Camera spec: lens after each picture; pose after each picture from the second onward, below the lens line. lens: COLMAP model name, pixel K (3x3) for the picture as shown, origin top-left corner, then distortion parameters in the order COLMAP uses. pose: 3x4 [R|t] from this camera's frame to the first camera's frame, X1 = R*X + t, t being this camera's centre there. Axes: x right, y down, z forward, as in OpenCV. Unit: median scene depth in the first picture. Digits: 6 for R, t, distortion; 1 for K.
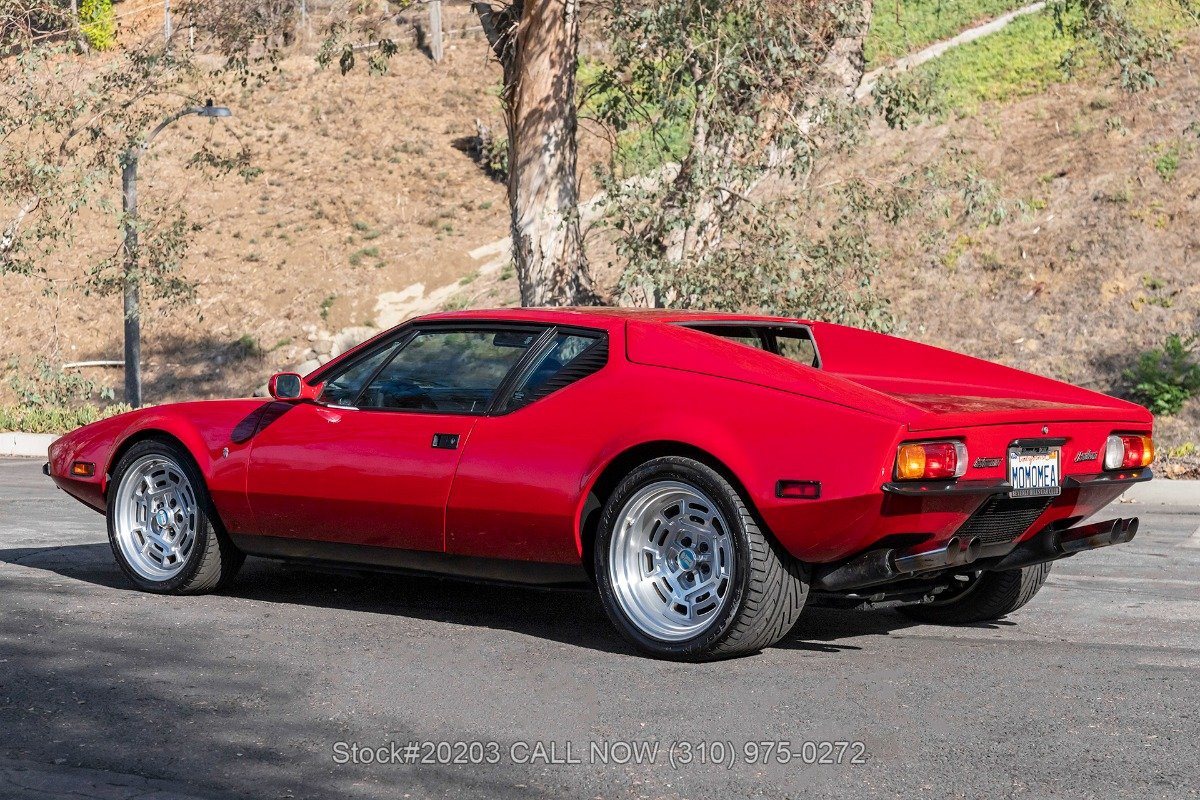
lens RADIAL K [[2974.3, 0, 600.0], [0, 2974.3, 400.0], [0, 0, 1]] dist [0.048548, -0.475232]
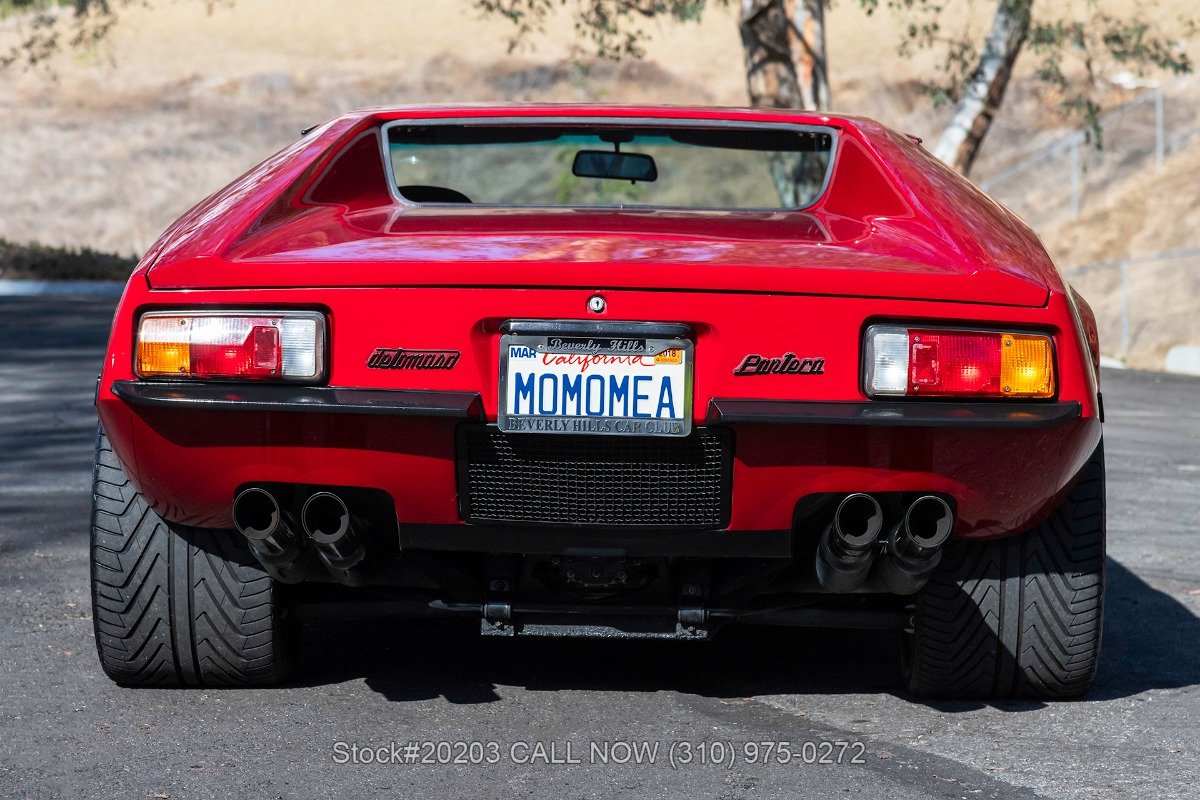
lens RADIAL K [[3323.9, 0, 600.0], [0, 3323.9, 400.0], [0, 0, 1]] dist [0.011556, 0.152247]
pose [[0.620914, 0.028735, -0.783352, 0.576890], [-0.032390, 0.999415, 0.010988, 0.019437], [0.783210, 0.018550, 0.621481, 0.616913]]
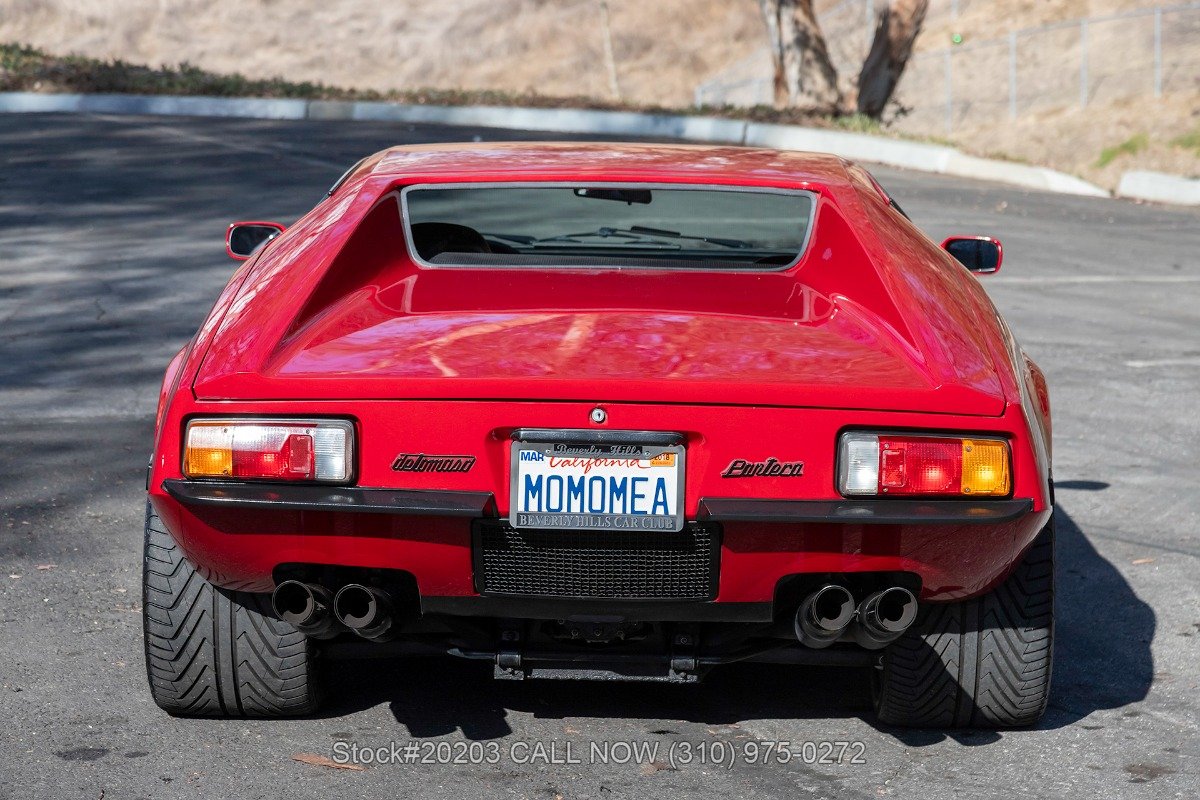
lens RADIAL K [[3081.8, 0, 600.0], [0, 3081.8, 400.0], [0, 0, 1]] dist [-0.002387, 0.006658]
pose [[0.622081, 0.085291, -0.778293, 0.585933], [-0.031408, 0.995967, 0.084041, -0.041021], [0.782322, -0.027836, 0.622251, 0.605957]]
